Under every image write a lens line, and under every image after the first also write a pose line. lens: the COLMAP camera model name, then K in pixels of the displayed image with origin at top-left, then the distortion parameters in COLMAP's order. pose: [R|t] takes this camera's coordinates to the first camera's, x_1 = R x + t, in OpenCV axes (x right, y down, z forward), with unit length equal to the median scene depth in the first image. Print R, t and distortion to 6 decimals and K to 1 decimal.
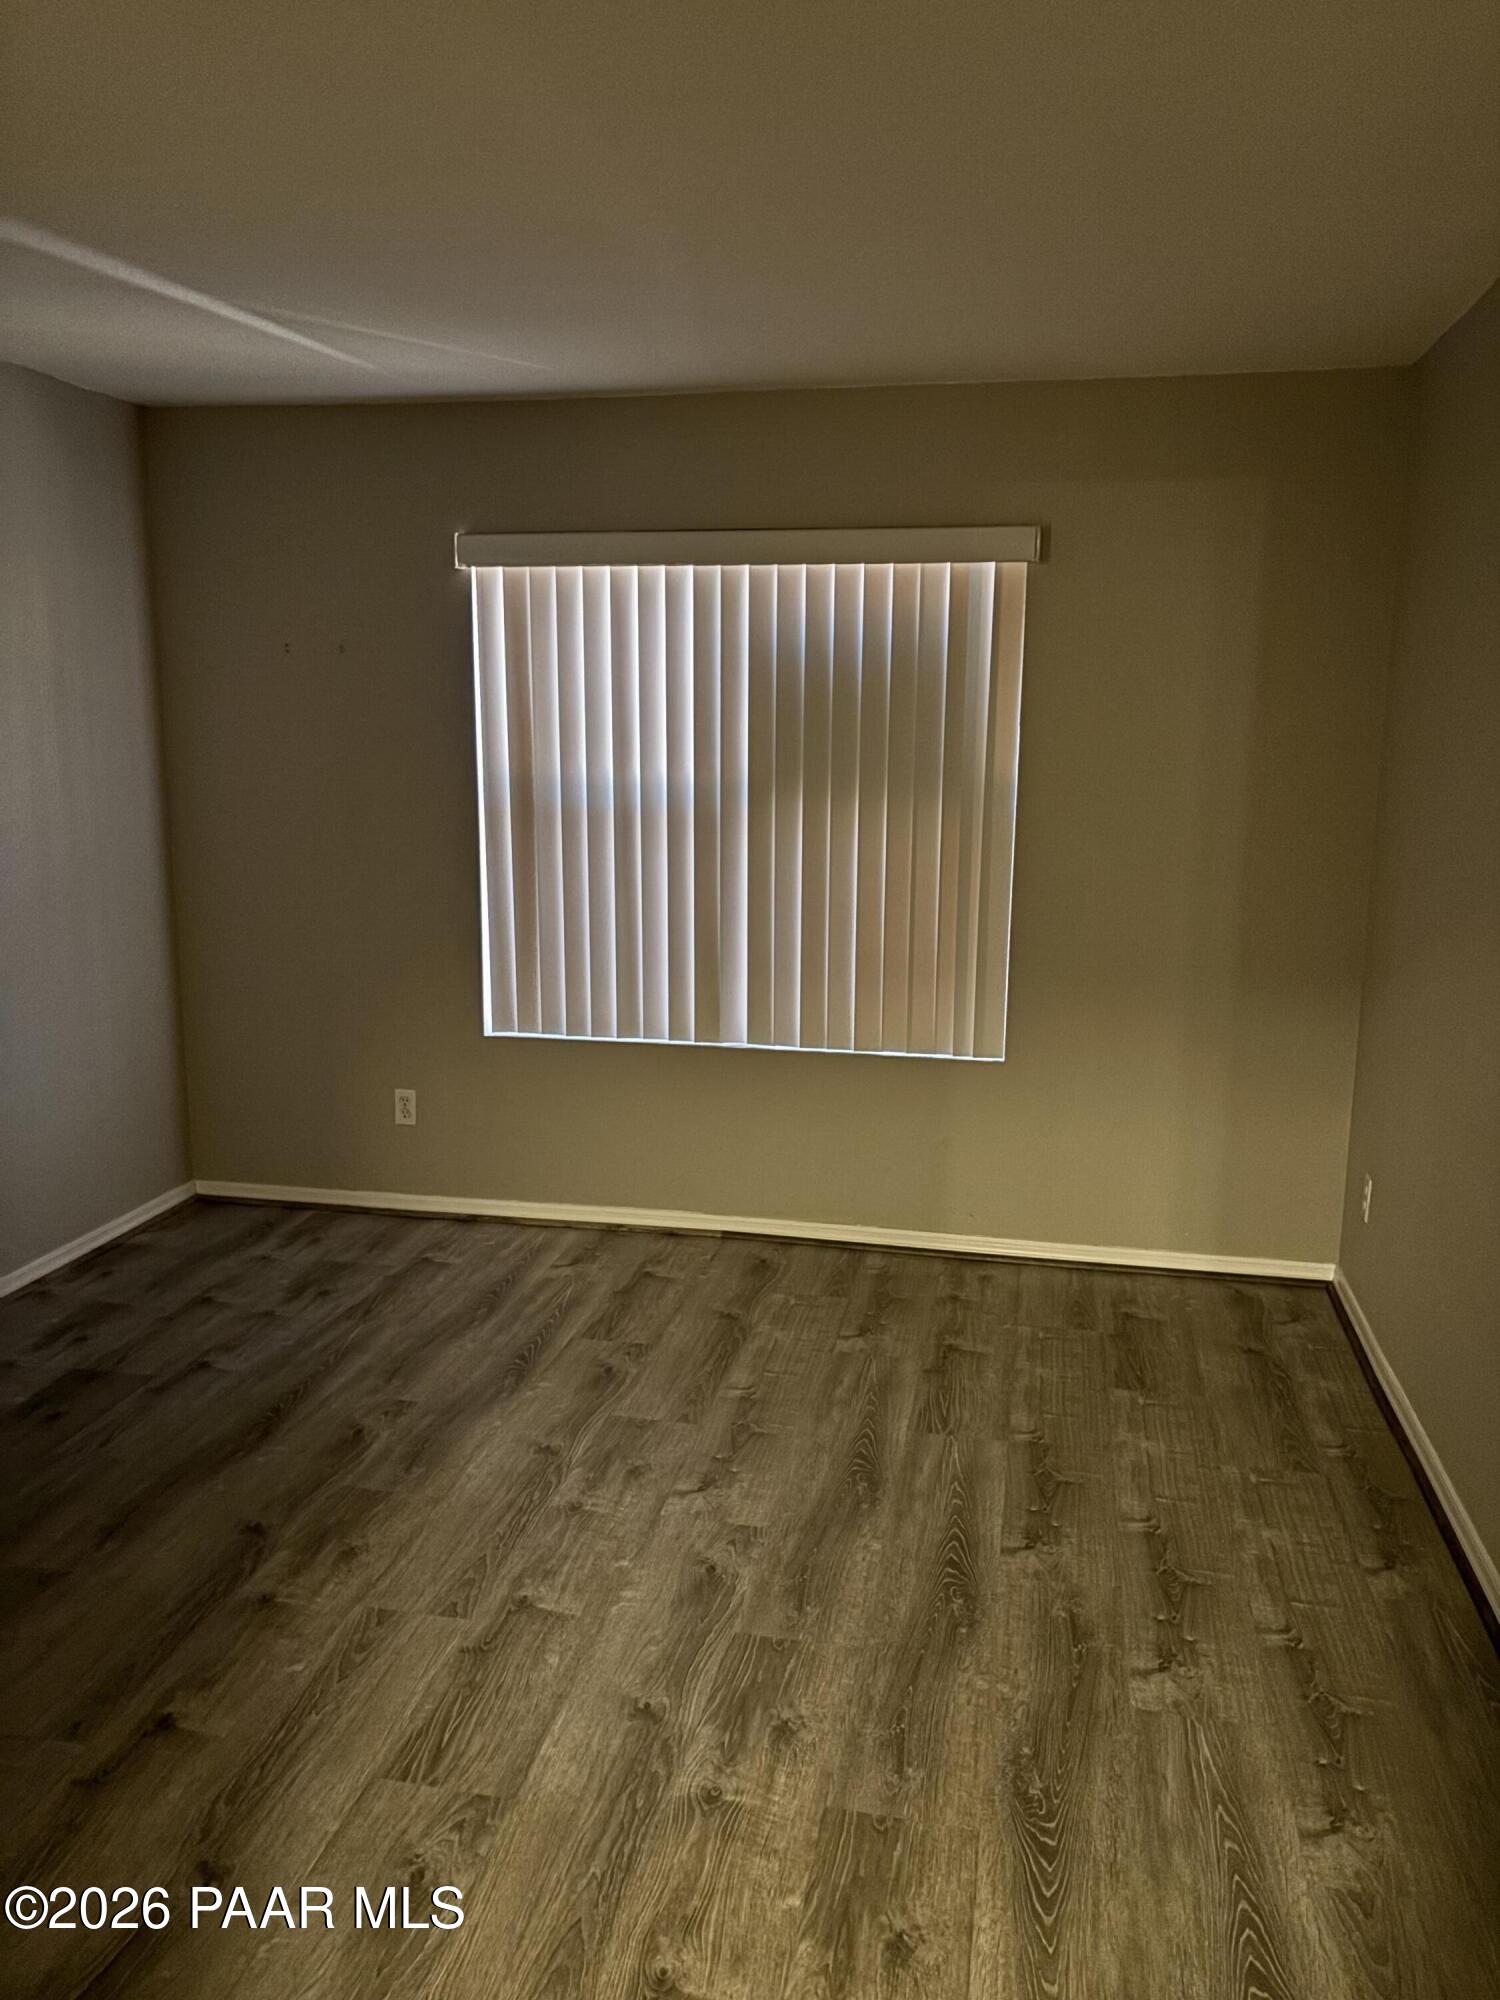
lens RADIAL K [[1553.3, 0, 750.0], [0, 1553.3, 1000.0], [0, 0, 1]] dist [0.048548, -0.085123]
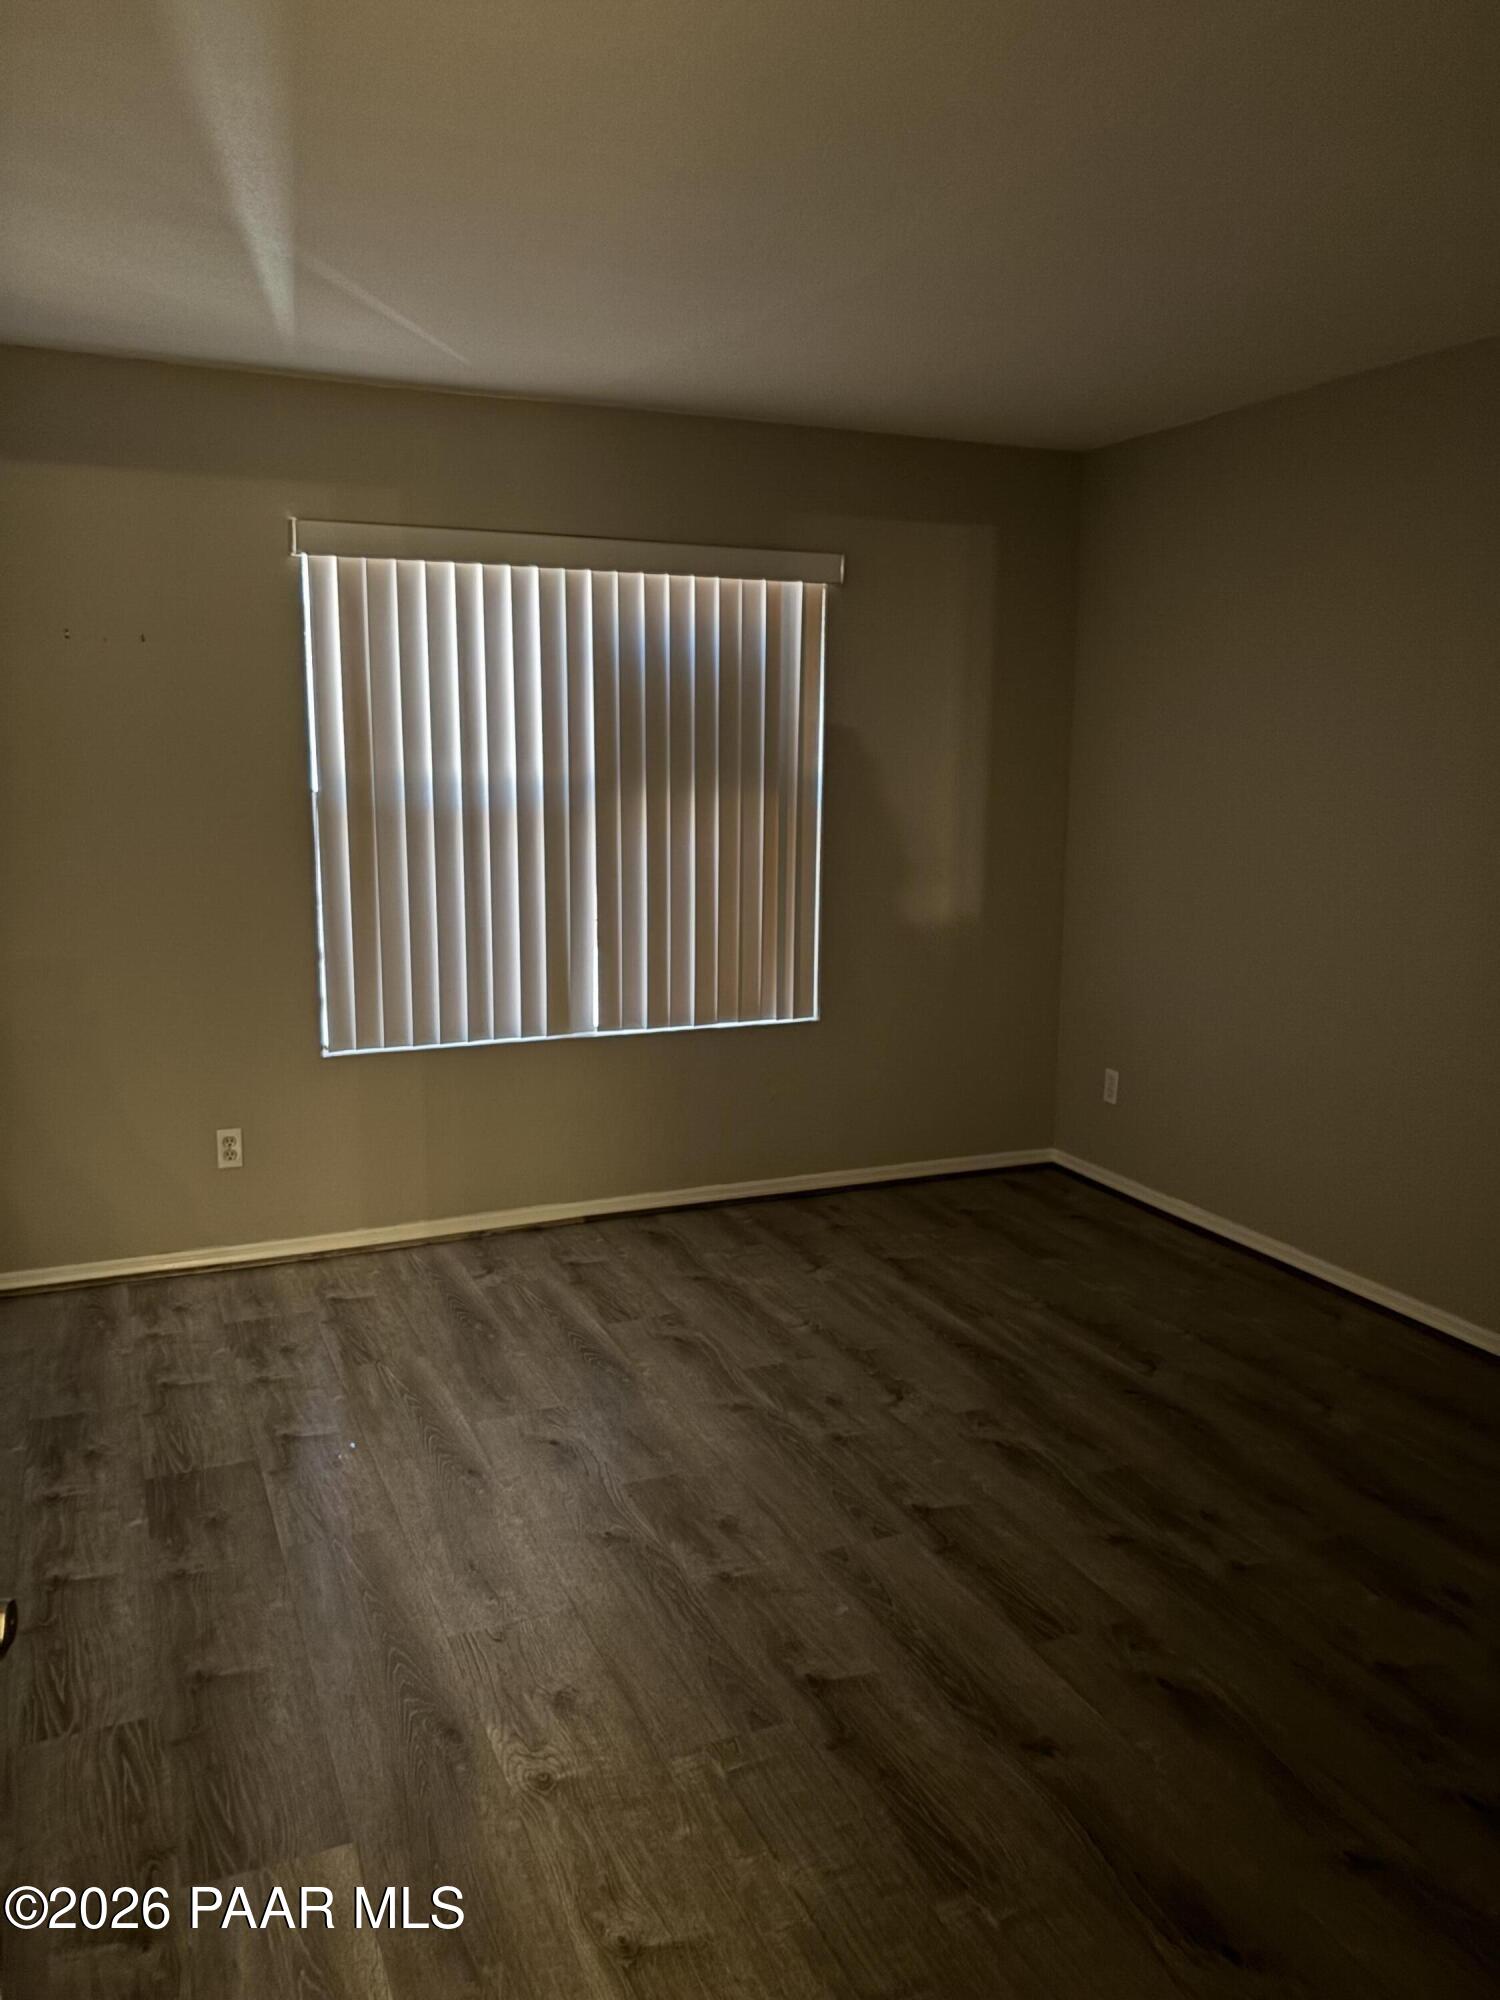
lens RADIAL K [[1573.6, 0, 750.5], [0, 1573.6, 1022.4], [0, 0, 1]] dist [0.054608, 0.002472]
pose [[0.814696, -0.109454, 0.569465, -0.535962], [0.101437, 0.993783, 0.045891, -0.016915], [-0.570947, 0.020377, 0.820734, 0.077639]]
